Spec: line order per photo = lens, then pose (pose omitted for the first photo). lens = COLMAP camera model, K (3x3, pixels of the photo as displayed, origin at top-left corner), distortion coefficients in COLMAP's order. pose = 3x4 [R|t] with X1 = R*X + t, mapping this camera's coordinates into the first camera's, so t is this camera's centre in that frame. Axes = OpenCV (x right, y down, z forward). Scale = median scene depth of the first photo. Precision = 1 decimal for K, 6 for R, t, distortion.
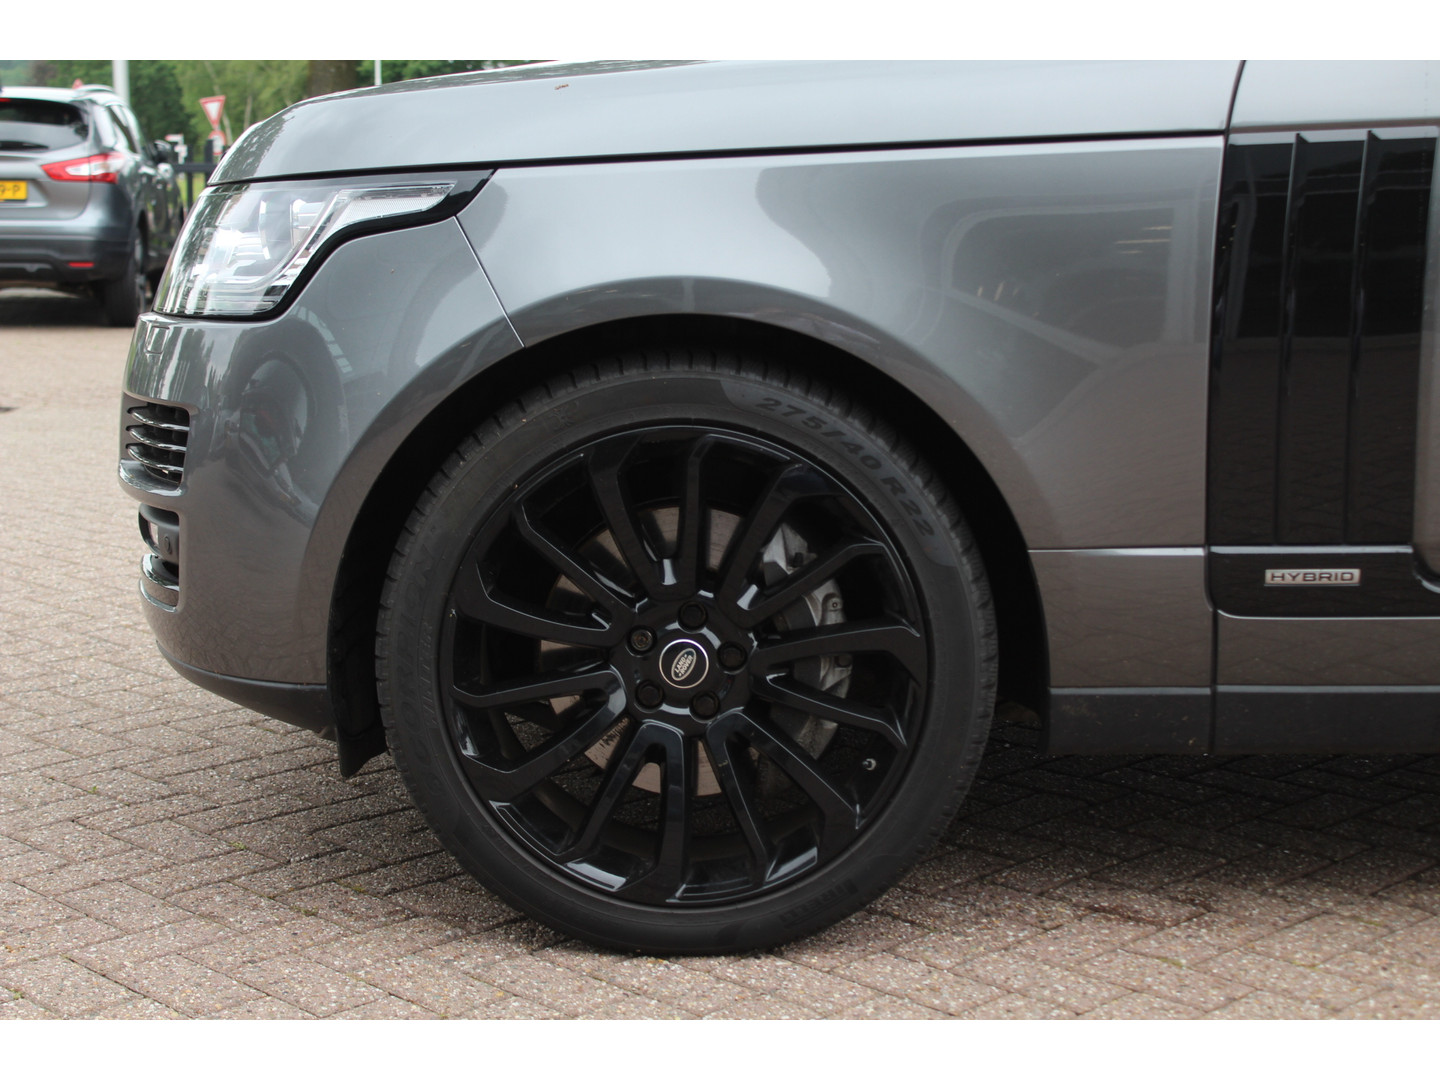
lens RADIAL K [[2498.2, 0, 719.7], [0, 2498.2, 544.1], [0, 0, 1]] dist [-0.039801, 0.000000]
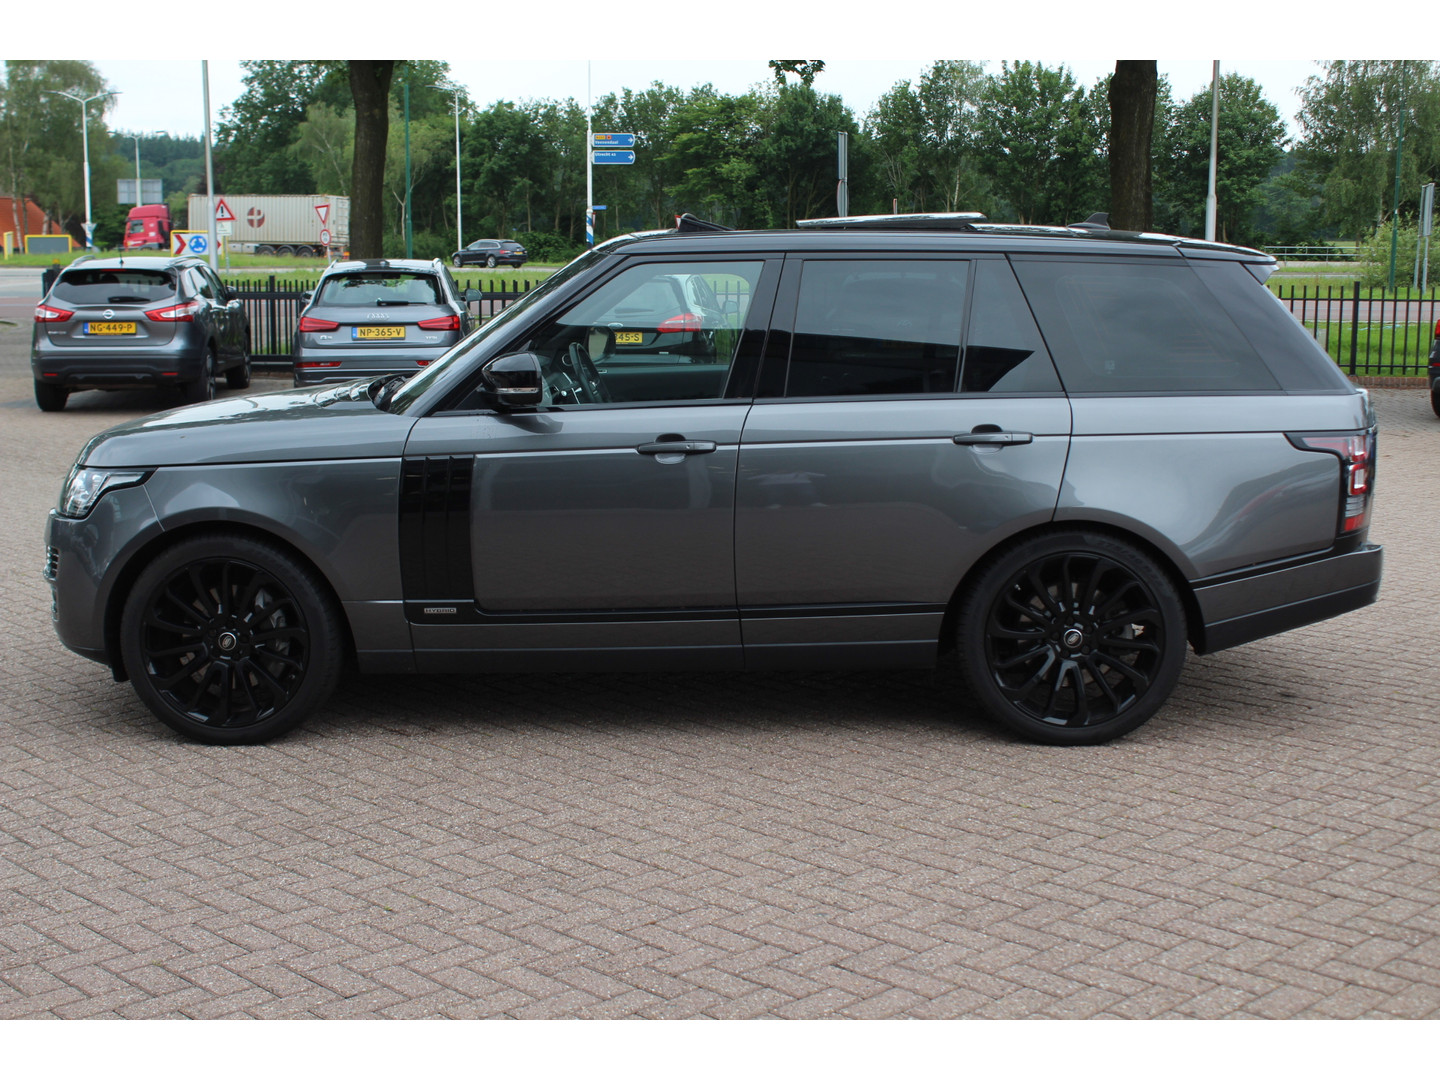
lens RADIAL K [[1895.4, 0, 720.5], [0, 1895.4, 537.3], [0, 0, 1]] dist [-0.105199, 0.000000]
pose [[0.999982, -0.005639, -0.002239, 0.542184], [0.005655, 0.999958, 0.007250, -0.080936], [0.002198, -0.007263, 0.999971, -1.108452]]
